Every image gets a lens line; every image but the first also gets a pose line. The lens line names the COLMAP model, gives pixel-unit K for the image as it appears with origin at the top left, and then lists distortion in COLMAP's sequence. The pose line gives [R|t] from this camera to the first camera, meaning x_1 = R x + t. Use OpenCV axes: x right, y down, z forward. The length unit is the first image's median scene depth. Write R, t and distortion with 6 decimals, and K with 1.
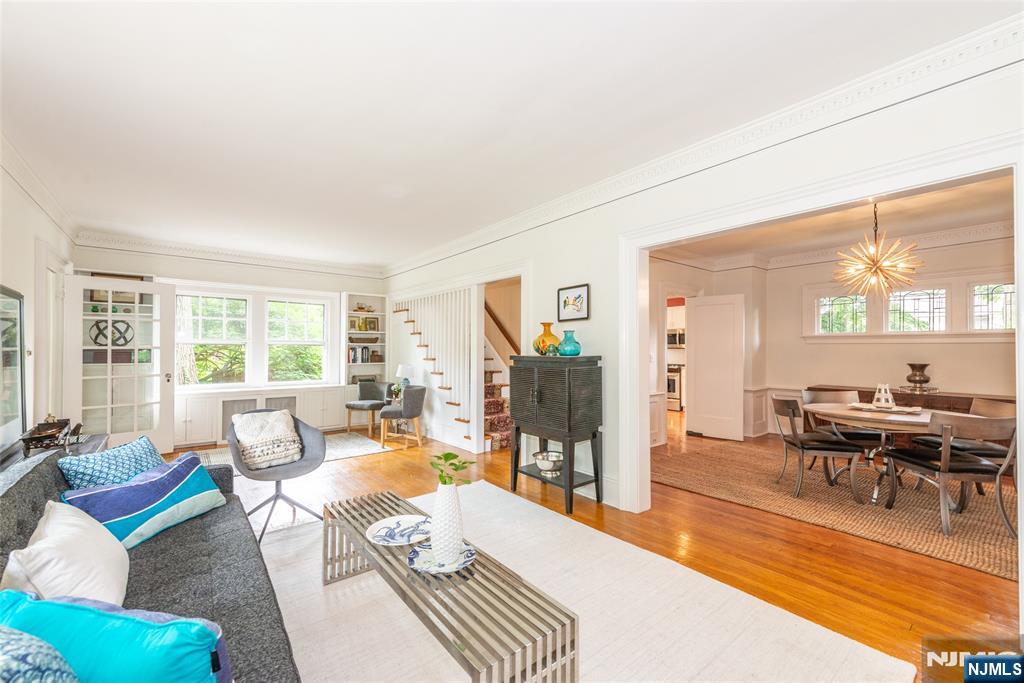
lens RADIAL K [[417.1, 0, 510.2], [0, 417.1, 345.5], [0, 0, 1]] dist [0.001086, 0.000023]
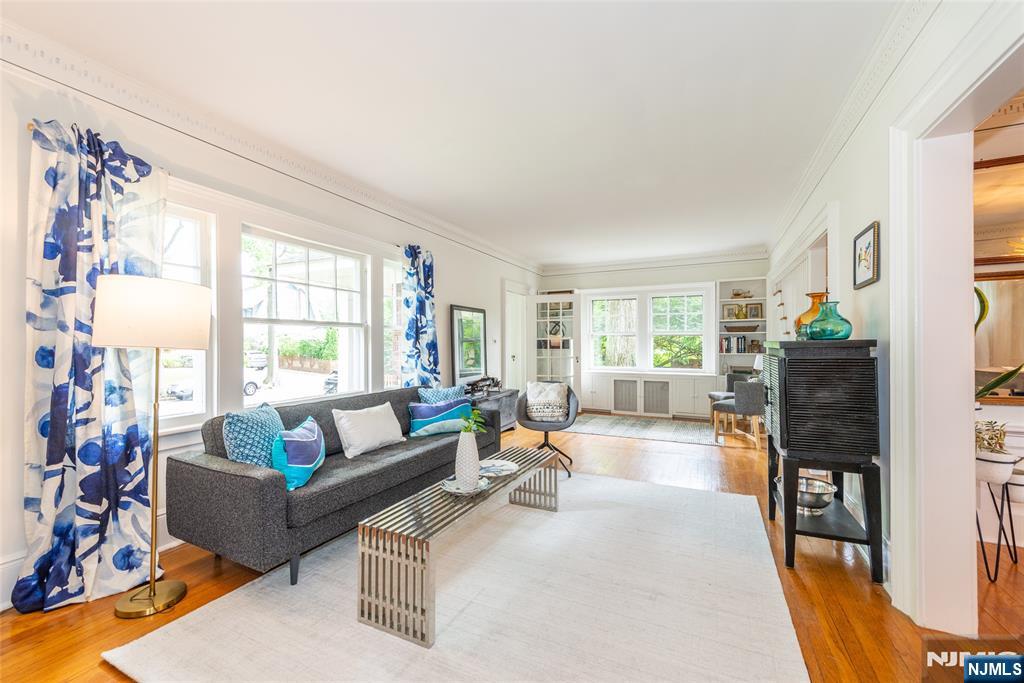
lens RADIAL K [[417.1, 0, 510.2], [0, 417.1, 345.5], [0, 0, 1]] dist [0.001086, 0.000023]
pose [[0.424238, 0.000703, -0.905550, 0.381048], [0.013188, 0.999889, 0.006954, 0.015938], [0.905455, -0.014892, 0.424182, 0.190357]]
